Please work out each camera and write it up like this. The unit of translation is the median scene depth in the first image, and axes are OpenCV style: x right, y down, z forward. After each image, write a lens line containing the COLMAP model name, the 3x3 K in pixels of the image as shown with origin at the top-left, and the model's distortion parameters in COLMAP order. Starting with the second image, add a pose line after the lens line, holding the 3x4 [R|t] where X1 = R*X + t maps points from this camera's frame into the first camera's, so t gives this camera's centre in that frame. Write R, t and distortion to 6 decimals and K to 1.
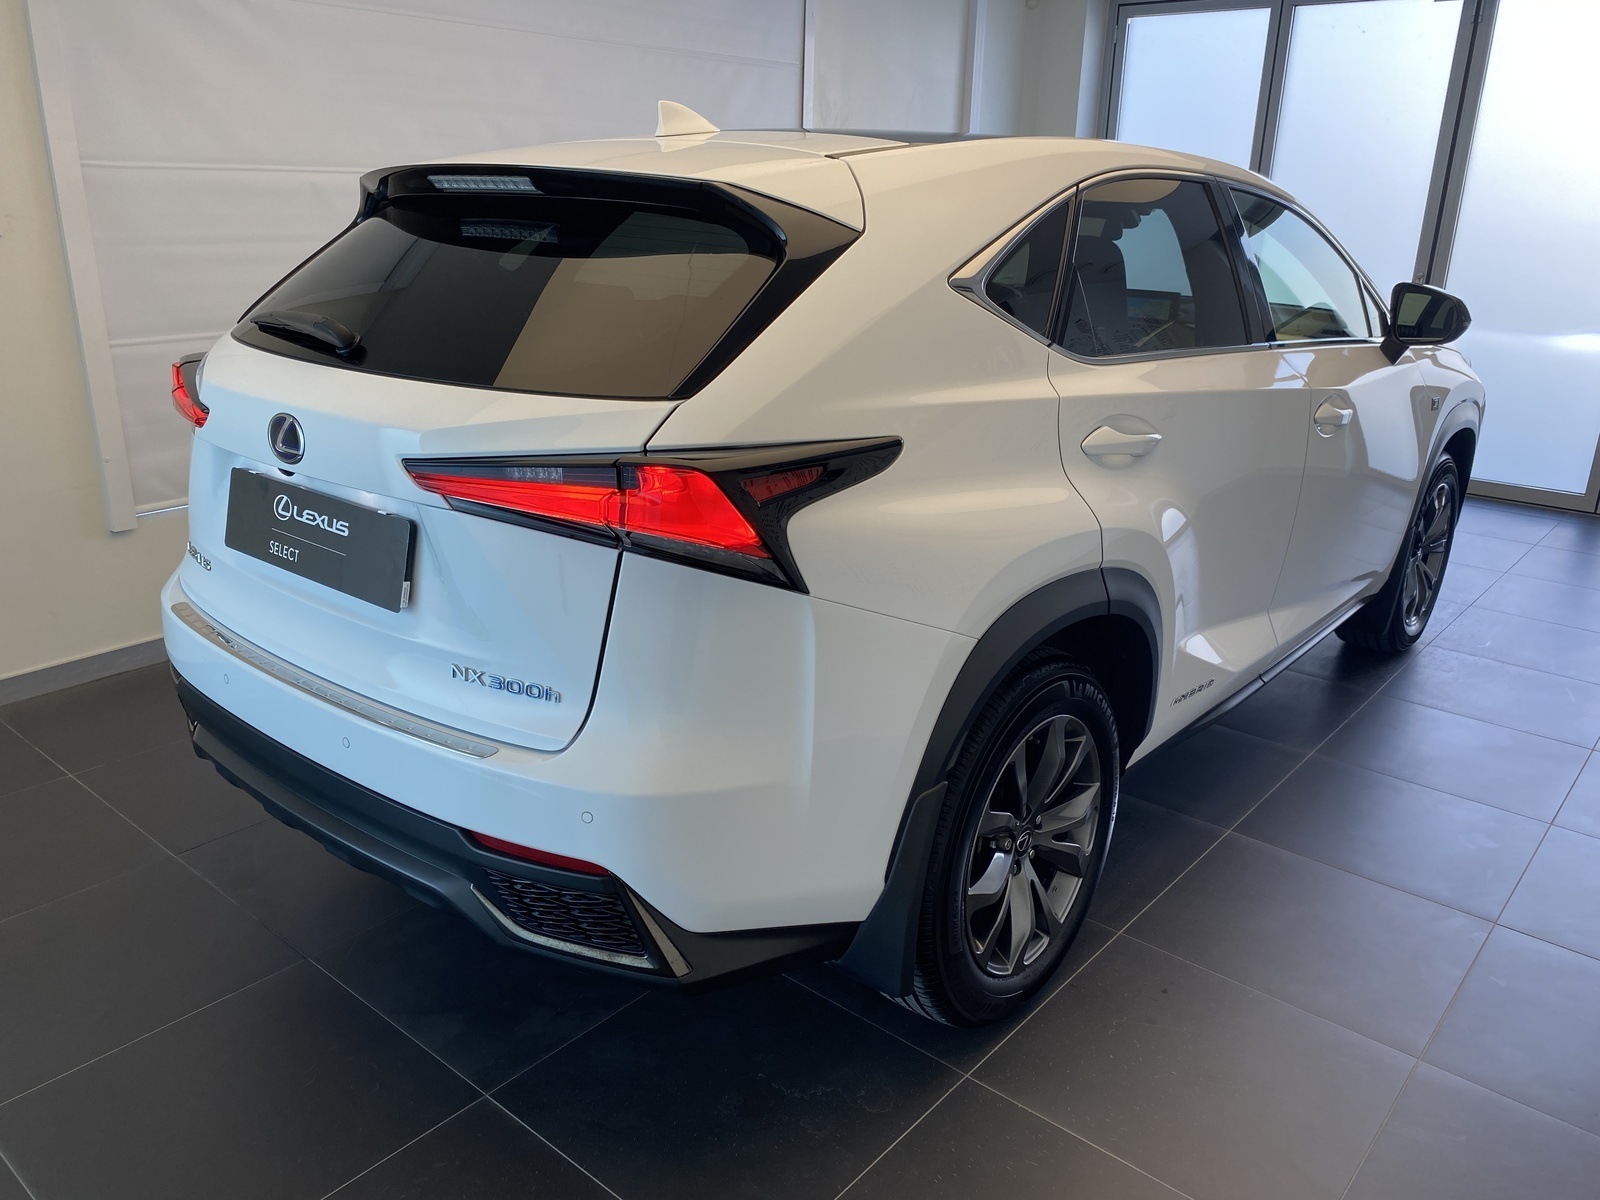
lens RADIAL K [[1237.4, 0, 806.8], [0, 1237.4, 595.2], [0, 0, 1]] dist [0.108015, -0.130470]
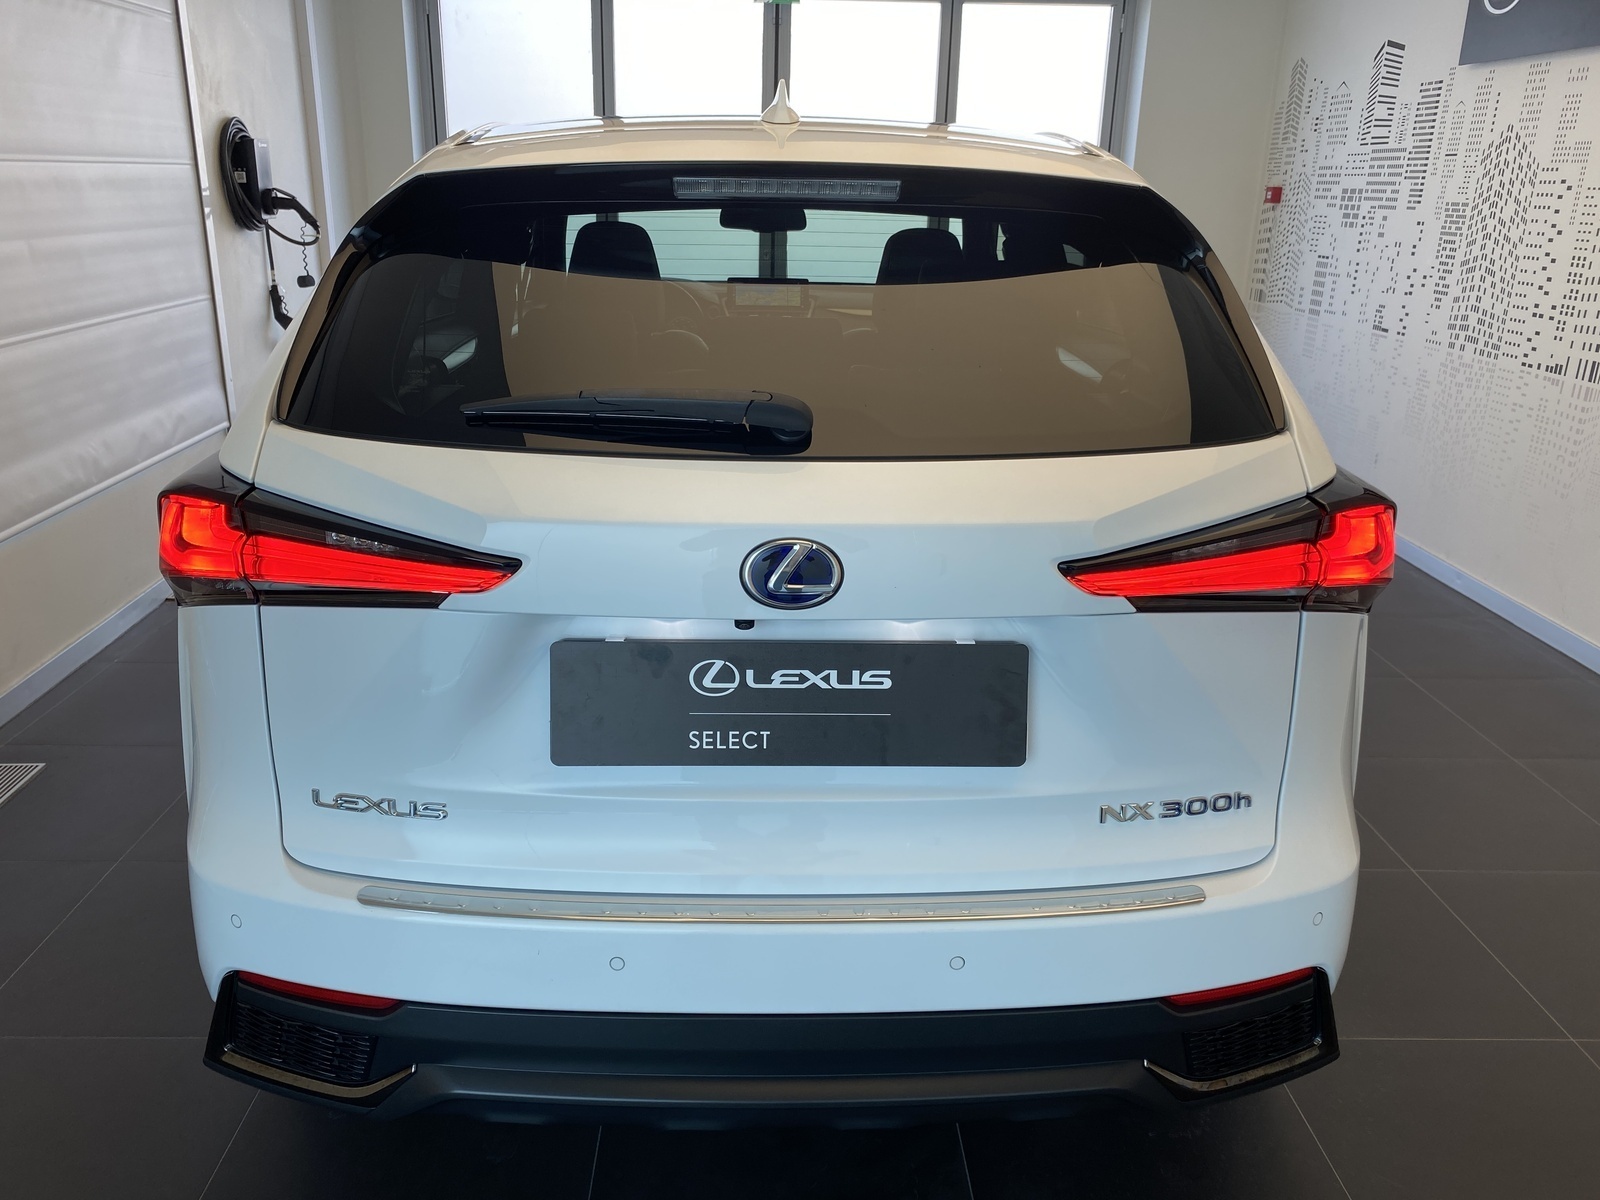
lens RADIAL K [[1237.4, 0, 806.8], [0, 1237.4, 595.2], [0, 0, 1]] dist [0.108015, -0.130470]
pose [[0.751491, -0.221326, 0.621511, -0.829699], [0.206509, 0.973623, 0.097019, -0.177333], [-0.626590, 0.055439, 0.777375, 0.470308]]
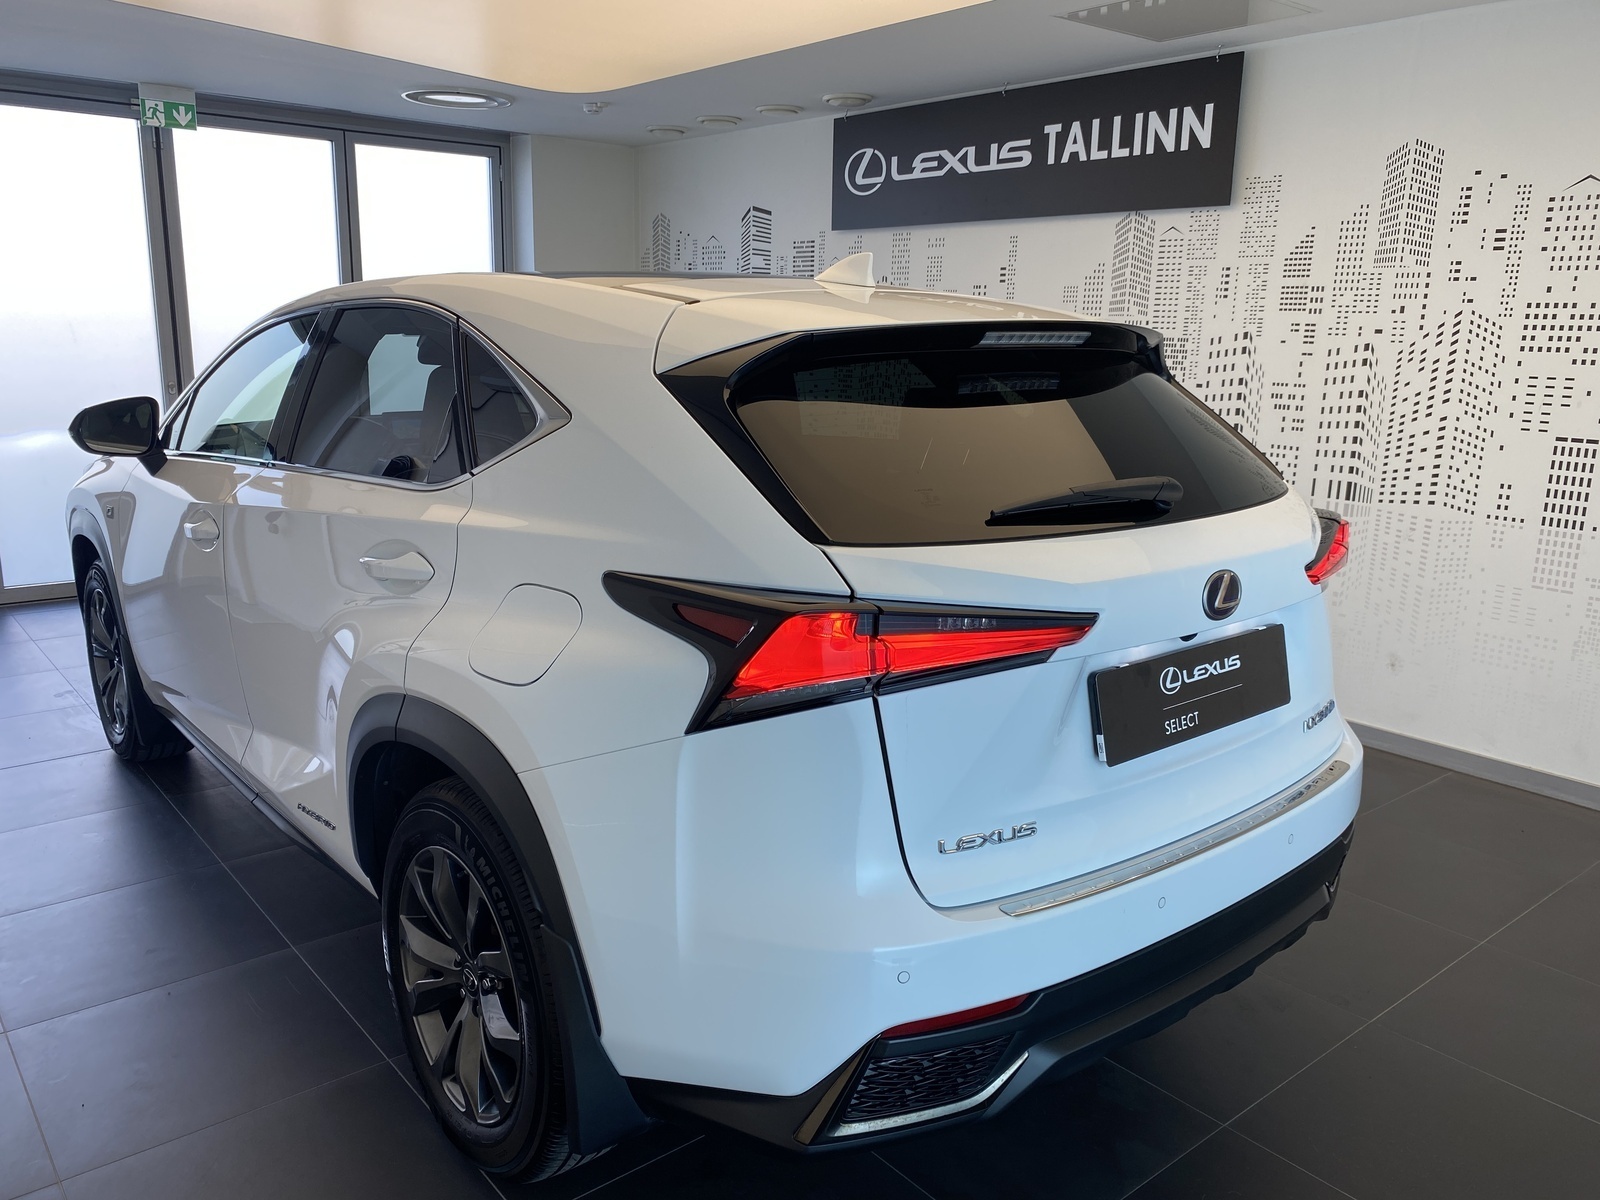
lens RADIAL K [[1305.6, 0, 800.0], [0, 1305.6, 600.0], [0, 0, 1]] dist [0.058492, -0.000621]
pose [[0.151335, -0.233099, 0.960605, -1.478323], [0.292478, 0.938843, 0.181741, -0.411607], [-0.944222, 0.253452, 0.210256, 1.098350]]
